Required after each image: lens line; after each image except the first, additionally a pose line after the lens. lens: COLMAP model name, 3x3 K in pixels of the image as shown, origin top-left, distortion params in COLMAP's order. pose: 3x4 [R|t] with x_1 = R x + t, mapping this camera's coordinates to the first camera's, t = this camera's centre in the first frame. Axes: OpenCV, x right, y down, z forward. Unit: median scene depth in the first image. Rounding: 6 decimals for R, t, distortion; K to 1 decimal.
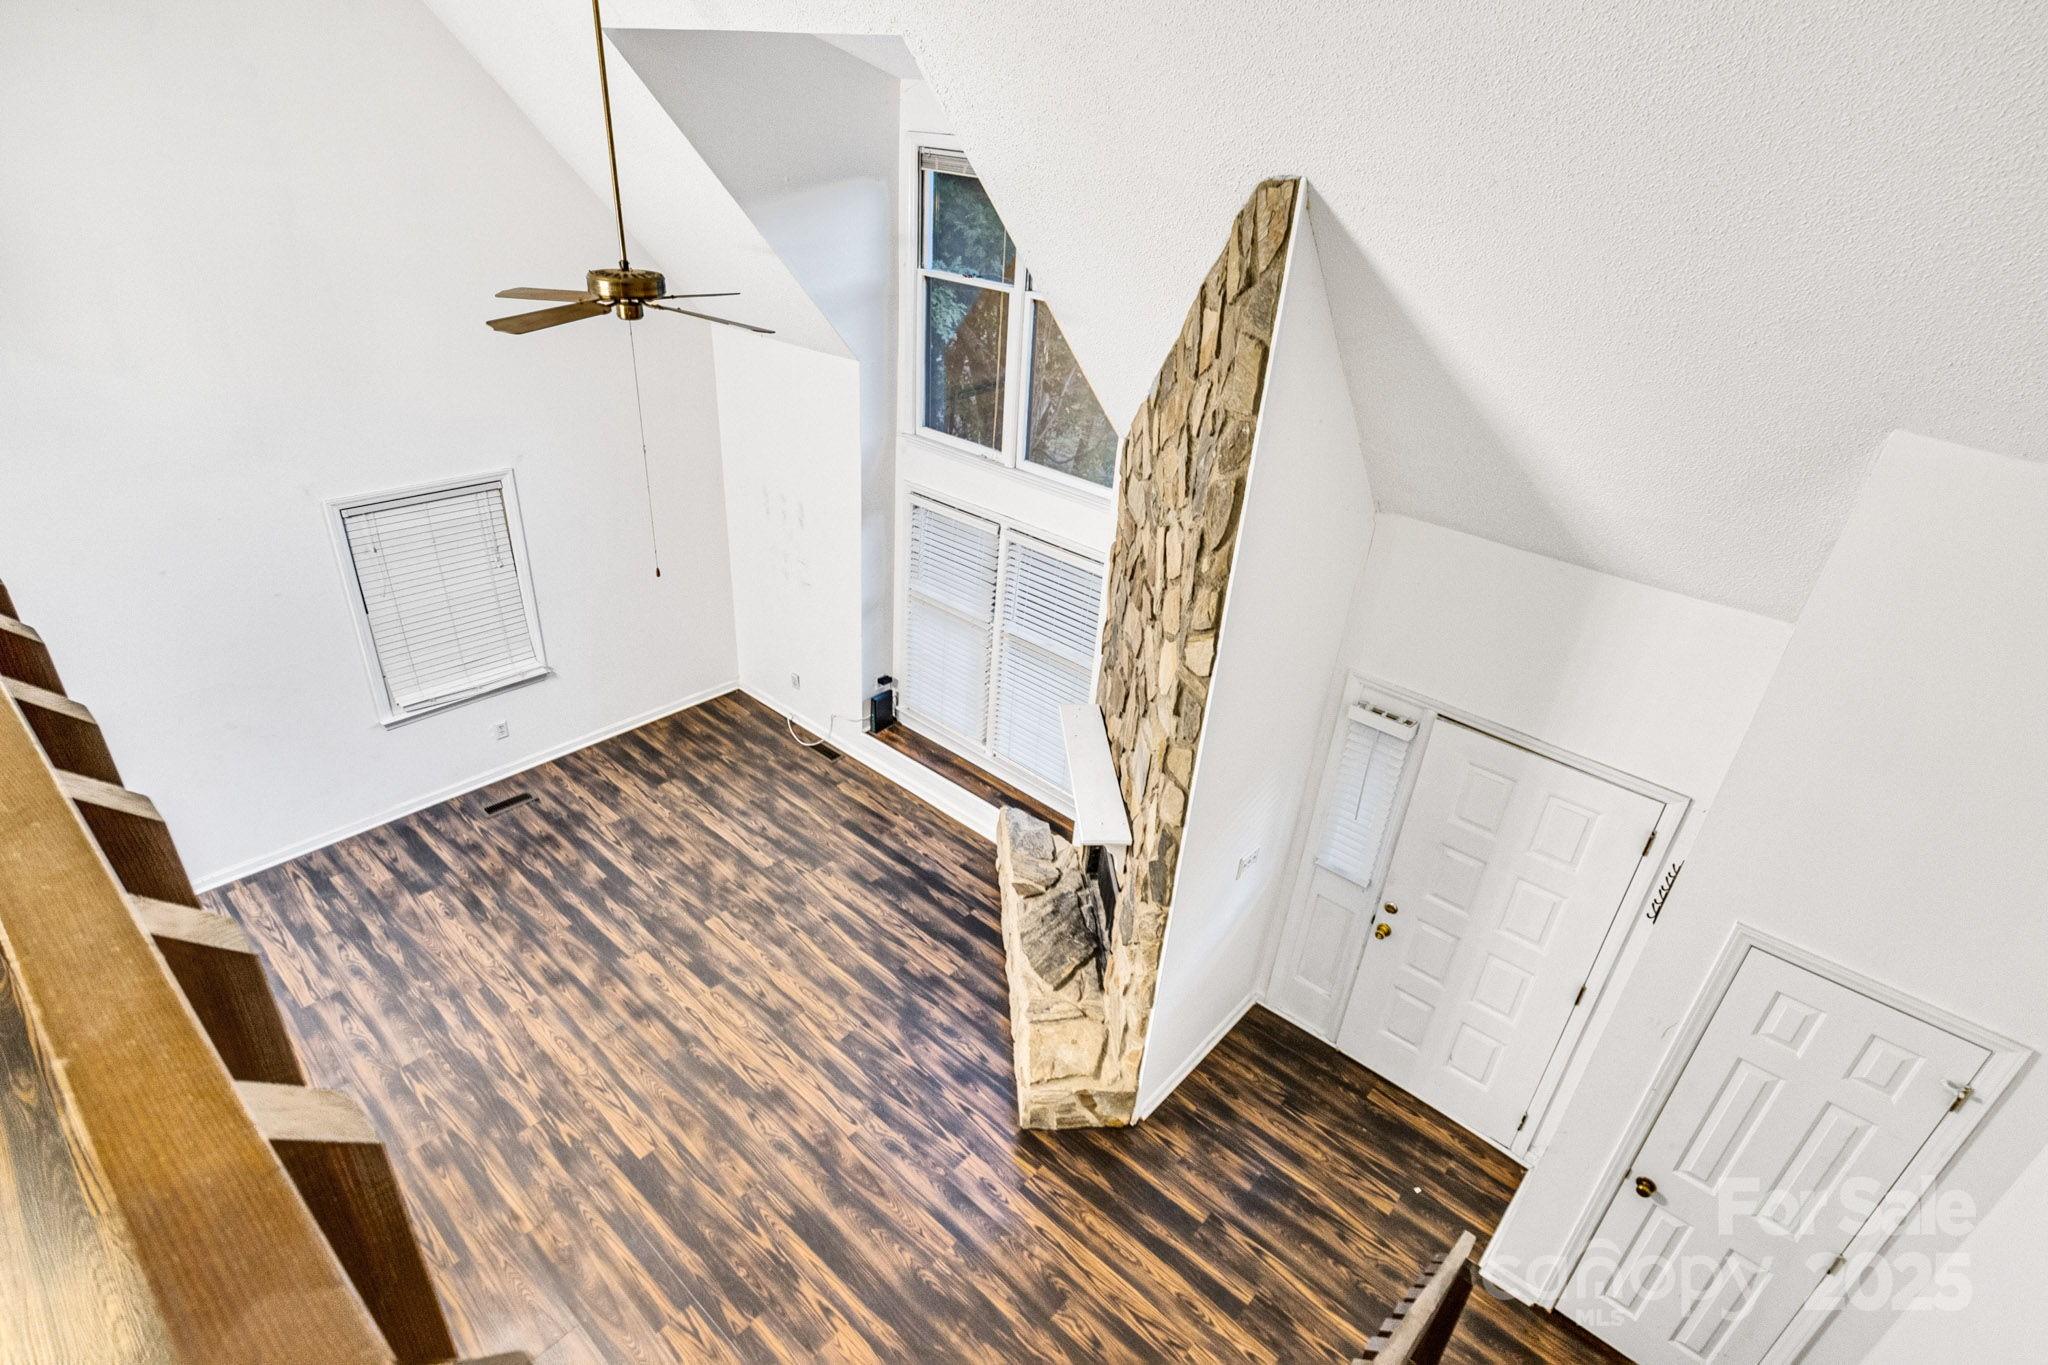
lens RADIAL K [[1021.0, 0, 1031.9], [0, 1021.0, 679.1], [0, 0, 1]] dist [-0.004389, -0.000899]
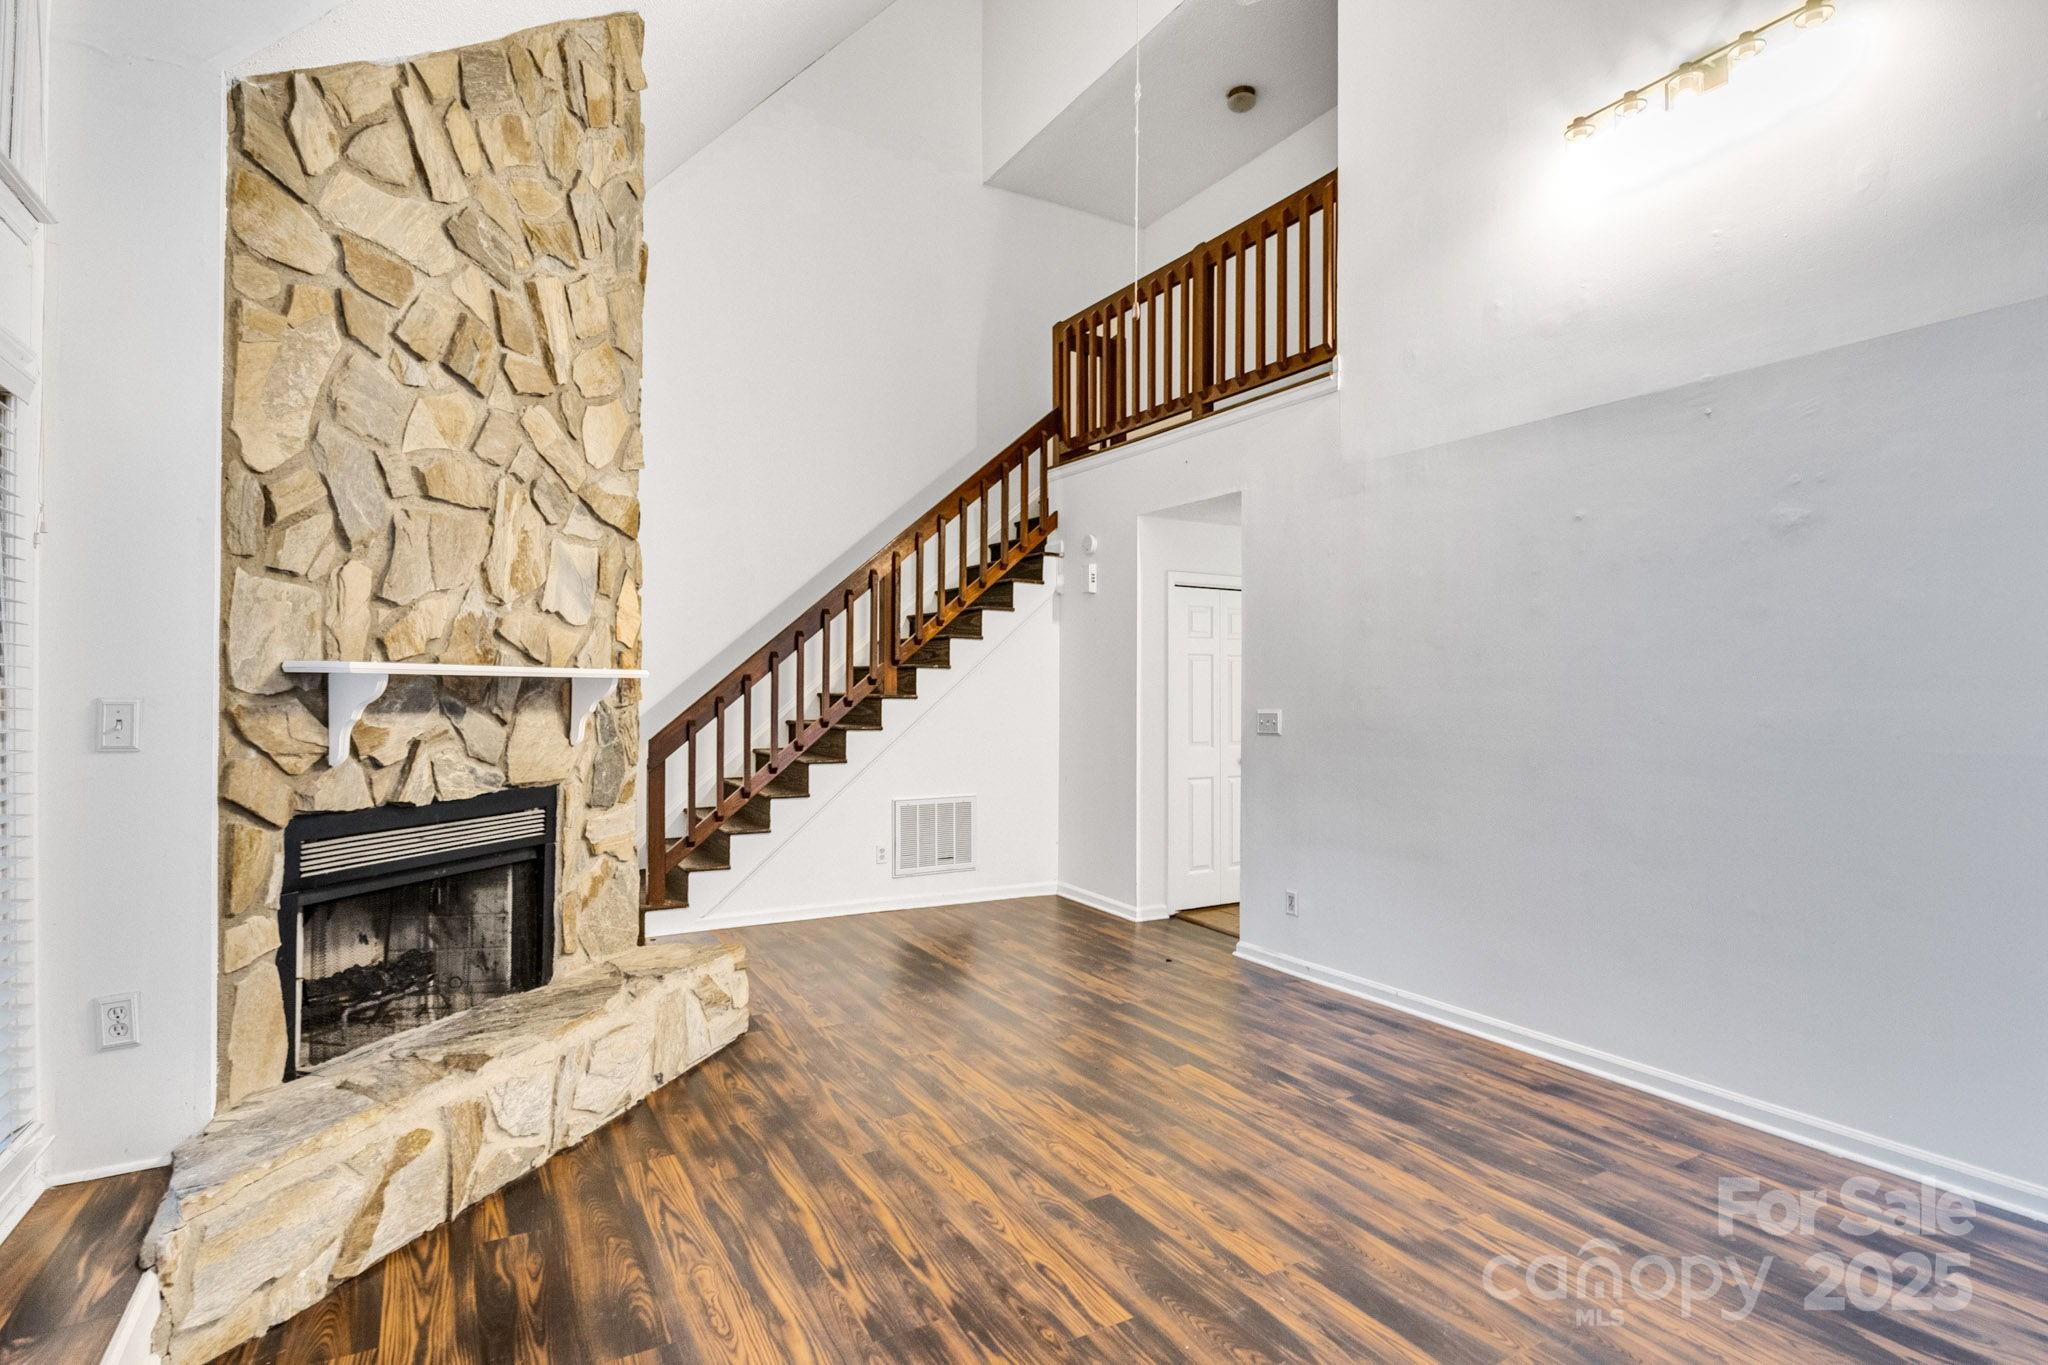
lens RADIAL K [[1021.0, 0, 1031.9], [0, 1021.0, 679.1], [0, 0, 1]] dist [-0.004389, -0.000899]
pose [[-0.945241, -0.070451, 0.318678, -0.427015], [0.088470, 0.884557, 0.457966, -0.158271], [-0.314153, 0.461081, -0.829887, 1.332919]]
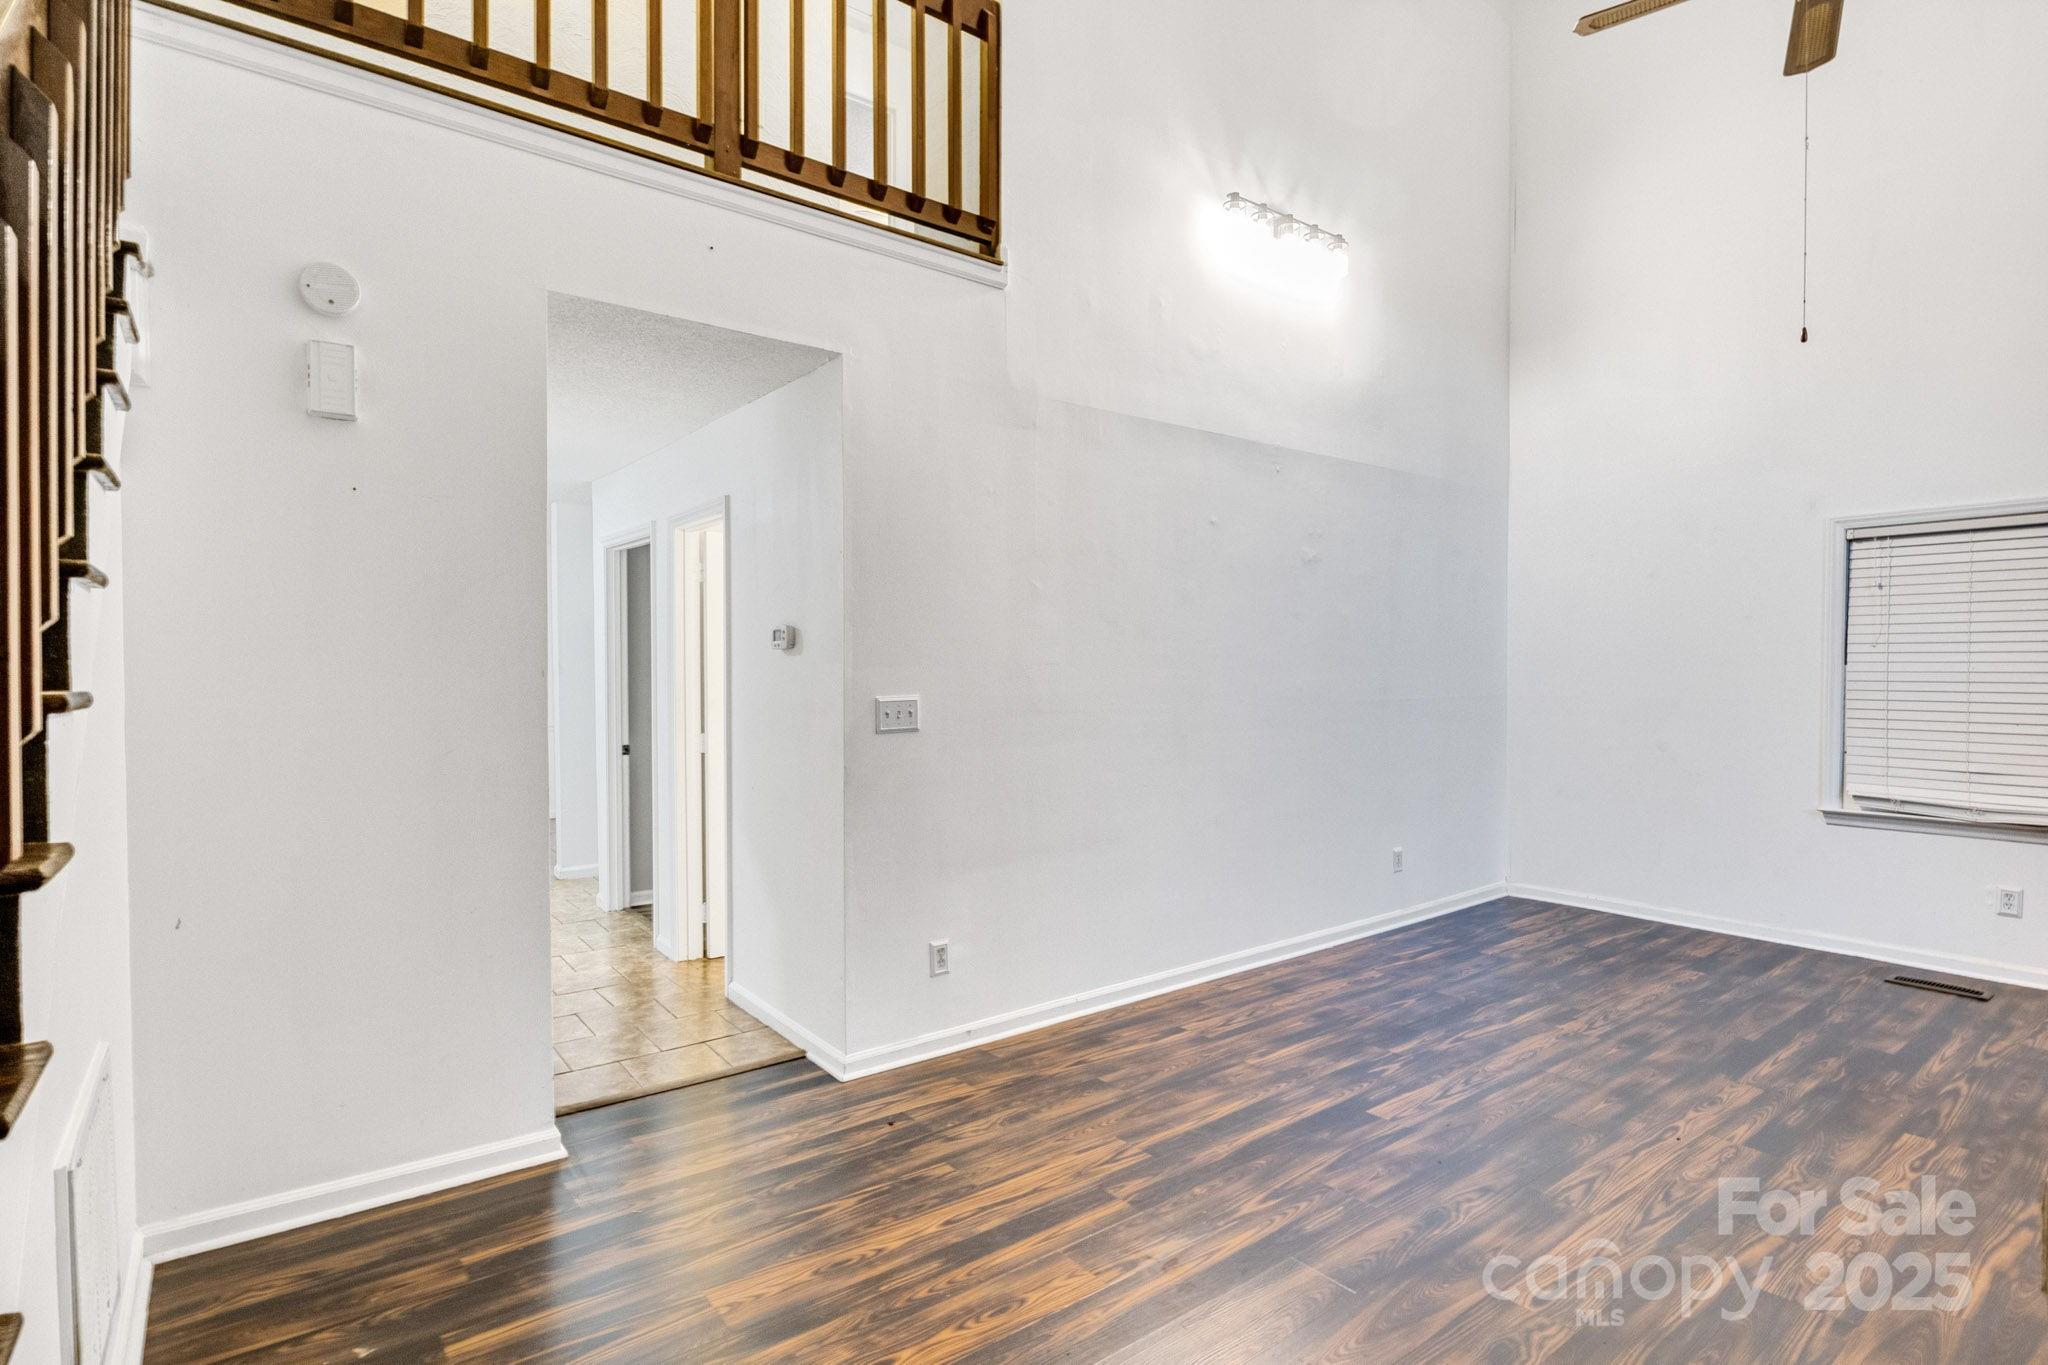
lens RADIAL K [[1021.0, 0, 1031.9], [0, 1021.0, 679.1], [0, 0, 1]] dist [-0.004389, -0.000899]
pose [[-0.190179, -0.059068, -0.979971, 0.295843], [-0.476491, 0.878290, 0.039531, 0.249475], [0.858364, 0.474465, -0.195178, 0.679060]]
